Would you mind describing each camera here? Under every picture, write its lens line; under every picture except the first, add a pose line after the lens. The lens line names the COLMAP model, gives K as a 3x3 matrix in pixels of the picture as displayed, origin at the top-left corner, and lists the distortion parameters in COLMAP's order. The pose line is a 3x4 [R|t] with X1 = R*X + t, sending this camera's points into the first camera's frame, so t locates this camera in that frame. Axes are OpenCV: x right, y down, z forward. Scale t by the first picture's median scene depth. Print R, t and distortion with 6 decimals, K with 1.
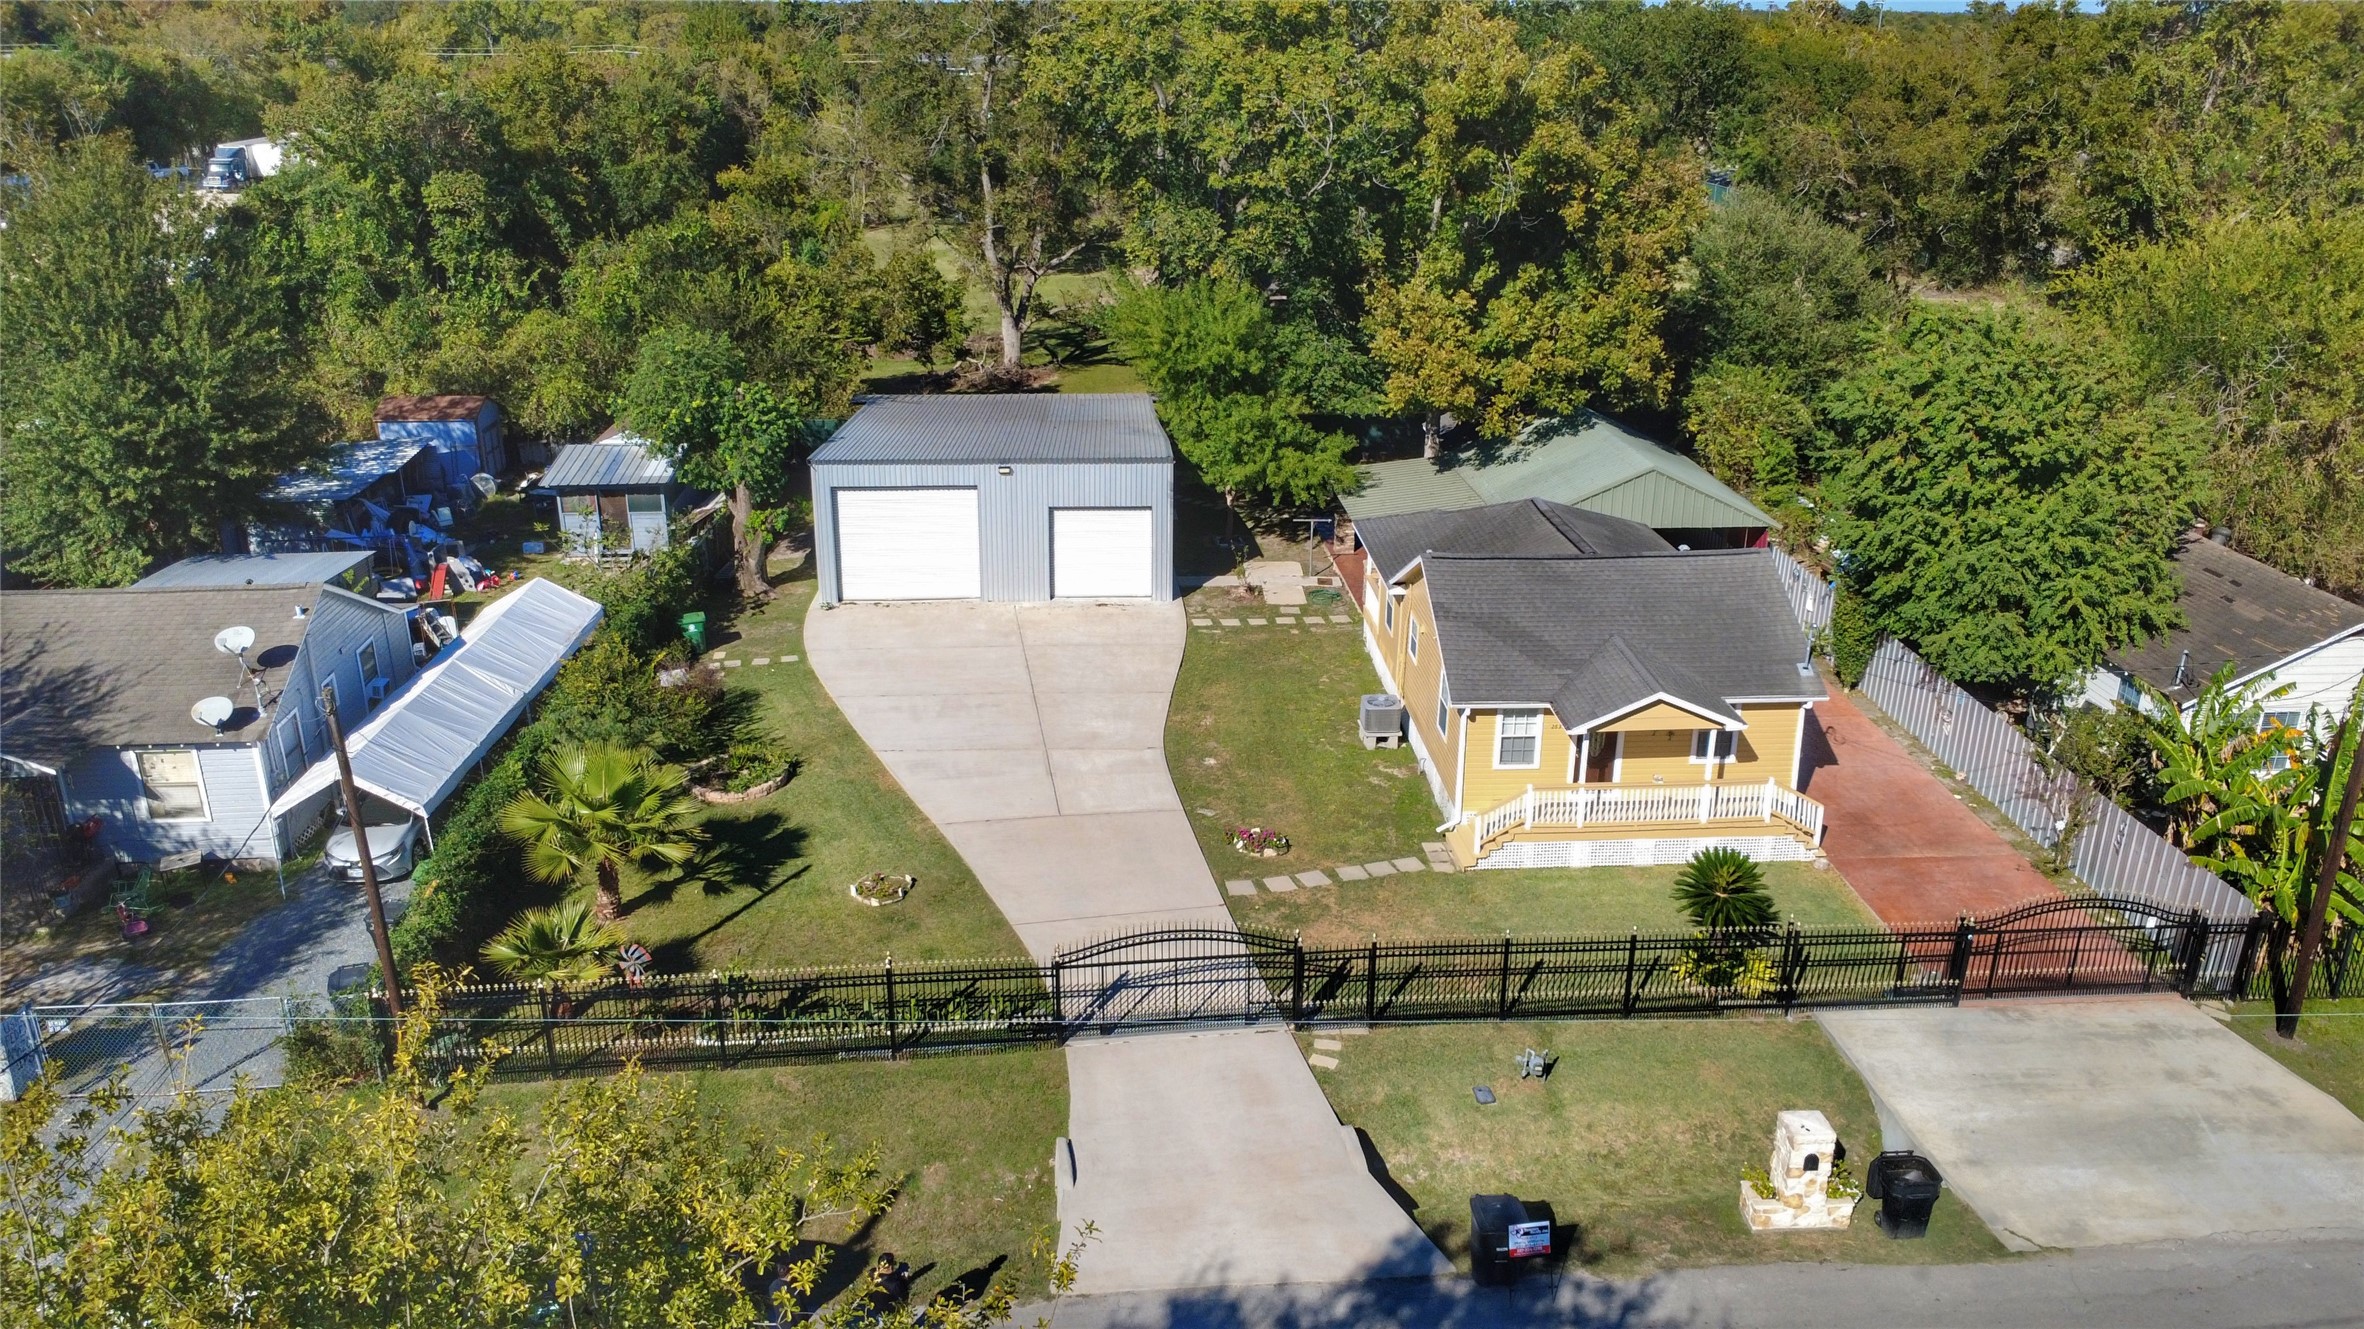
lens RADIAL K [[1717.4, 0, 1188.9], [0, 1717.4, 666.1], [0, 0, 1]] dist [0.001561, -0.000452]
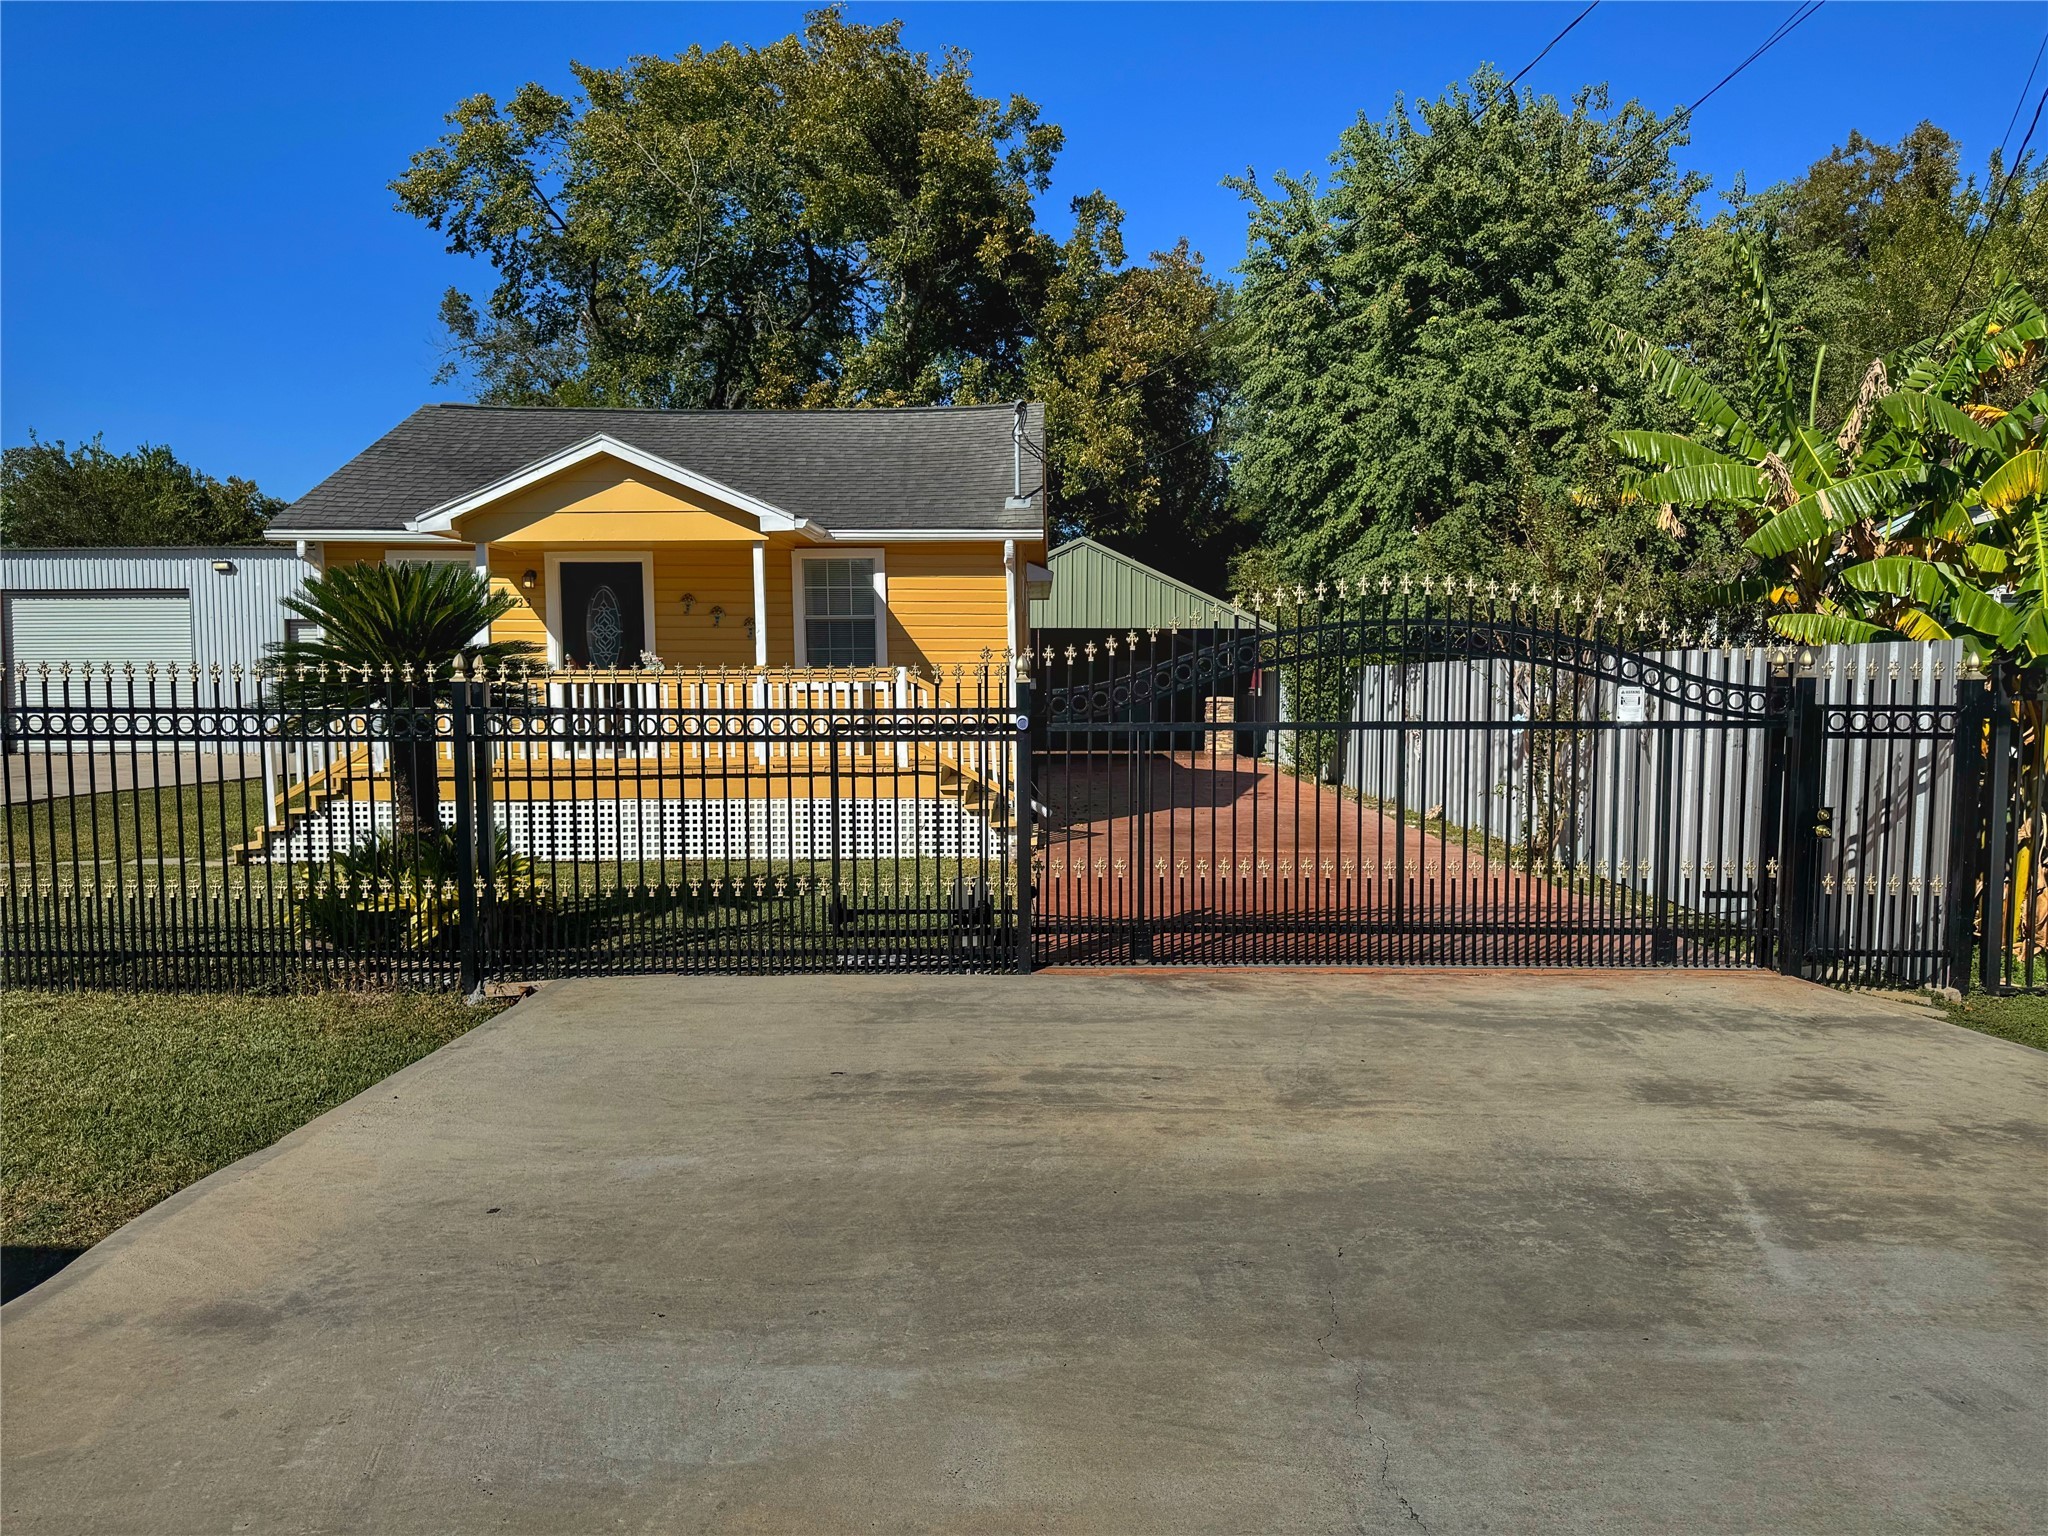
lens RADIAL K [[1413.6, 0, 1024.0], [0, 1413.6, 768.0], [0, 0, 1]] dist [0.127483, -0.184440]
pose [[0.996846, -0.008711, -0.078880, 0.403262], [-0.014667, 0.956610, -0.291003, 0.205439], [0.077992, 0.291242, 0.953465, 0.637289]]
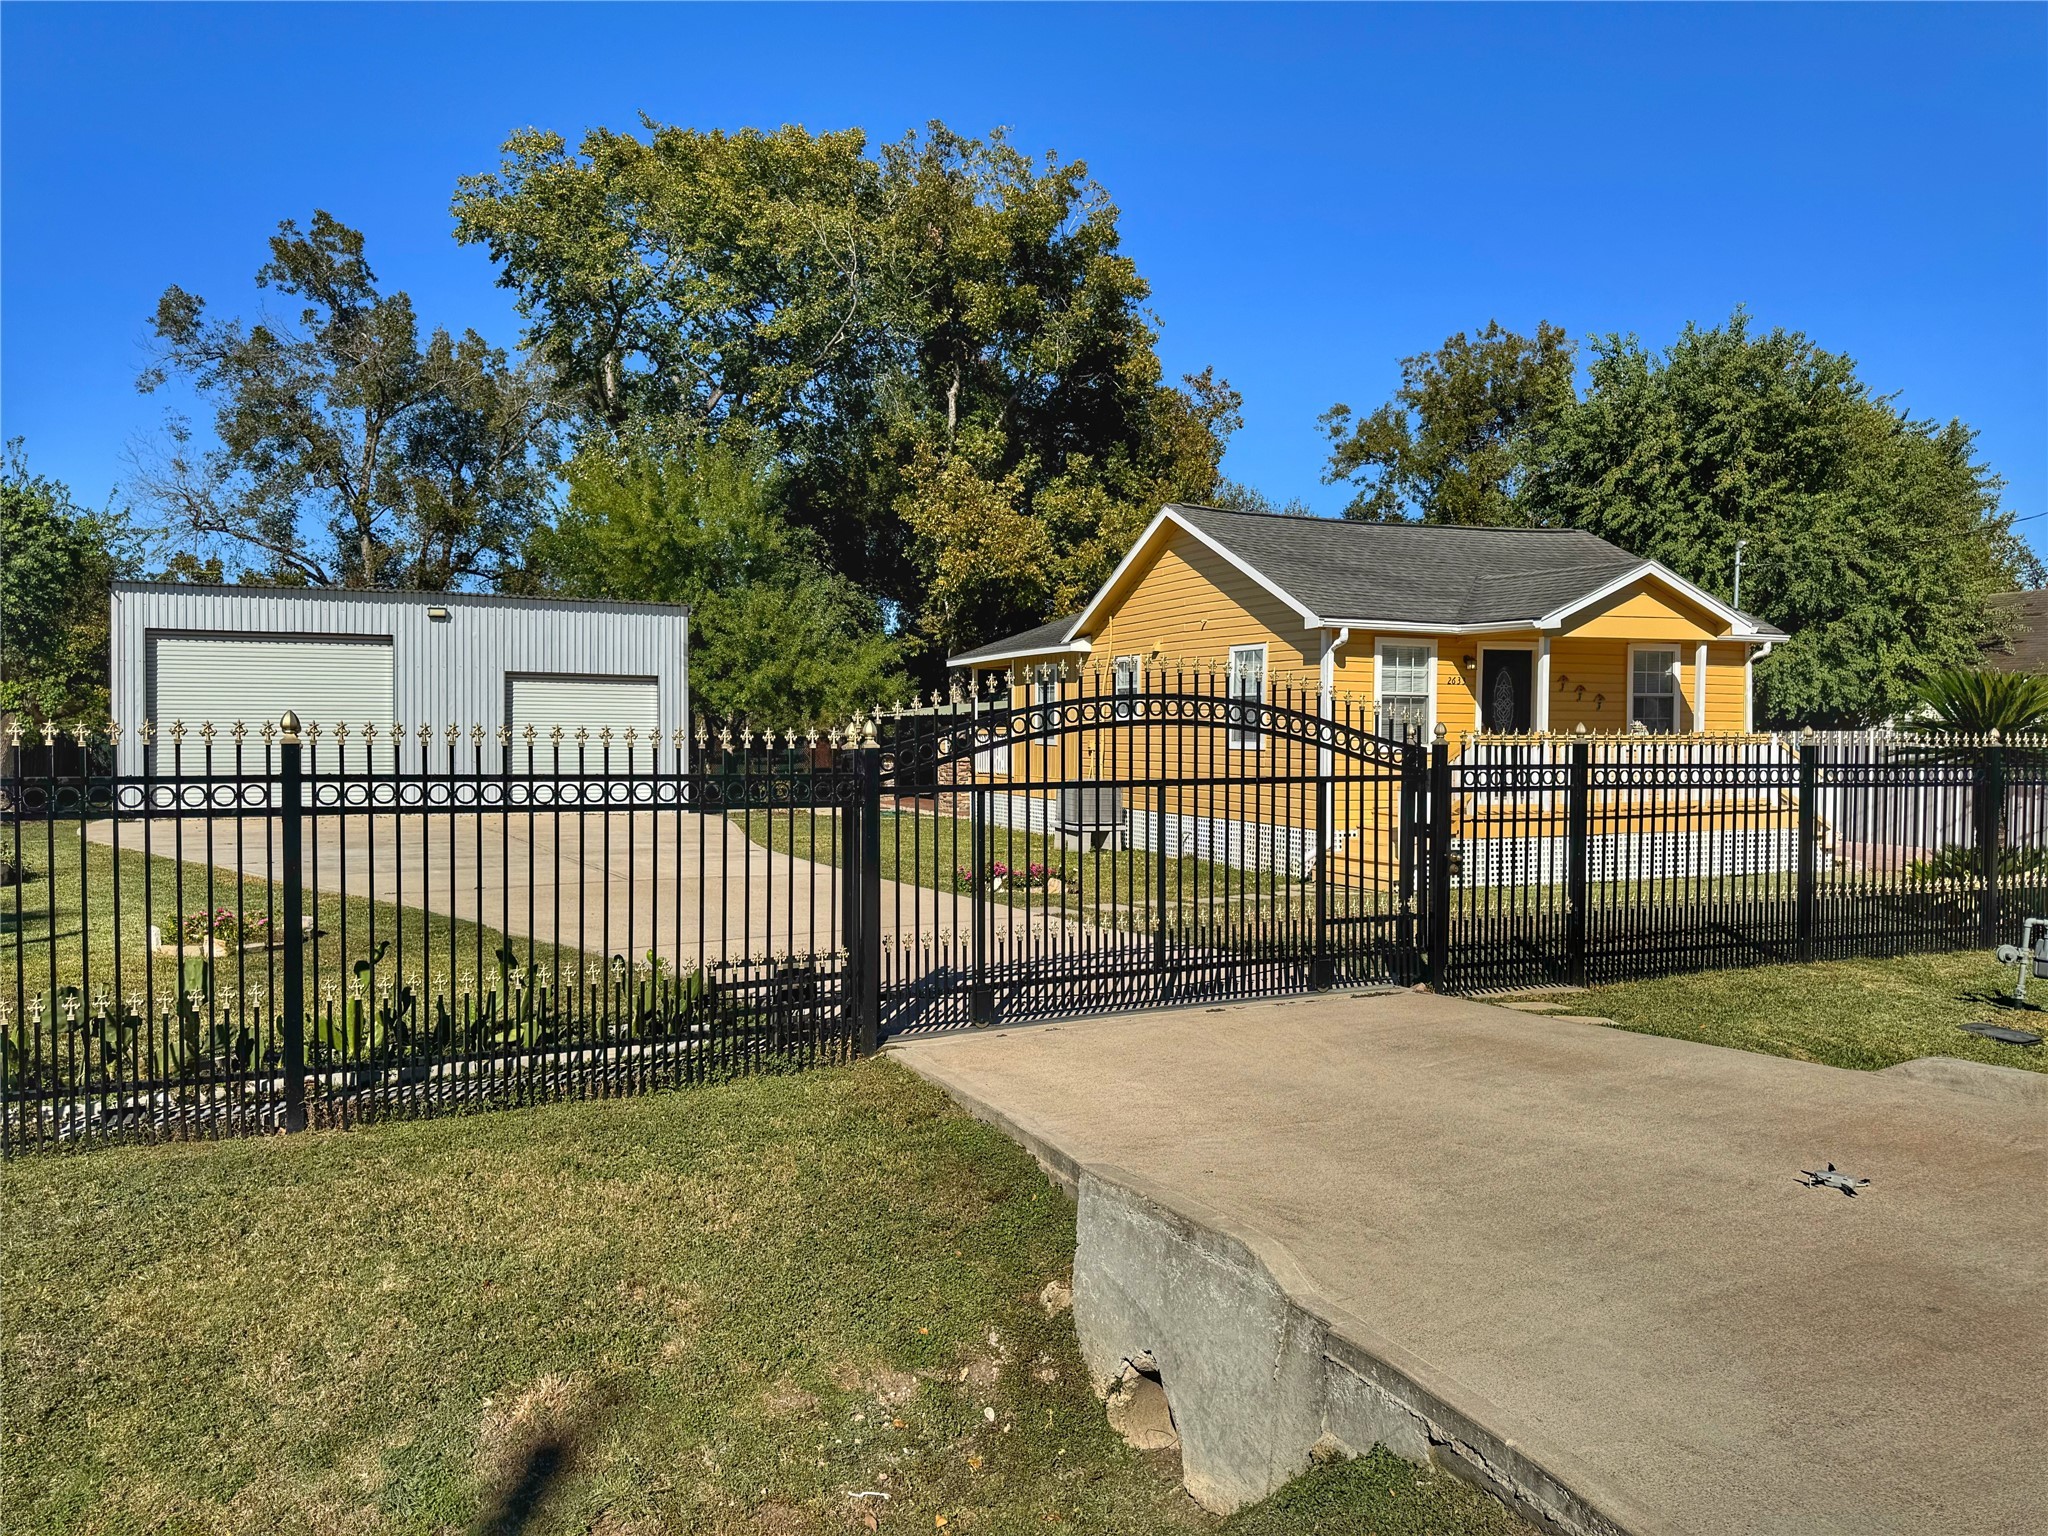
lens RADIAL K [[1418.8, 0, 1030.9], [0, 1418.8, 796.5], [0, 0, 1]] dist [0.069196, -0.002625]
pose [[0.940975, -0.020409, 0.337861, -0.111848], [0.123646, 0.949922, -0.286984, 0.210752], [-0.315085, 0.311820, 0.896376, 0.604018]]
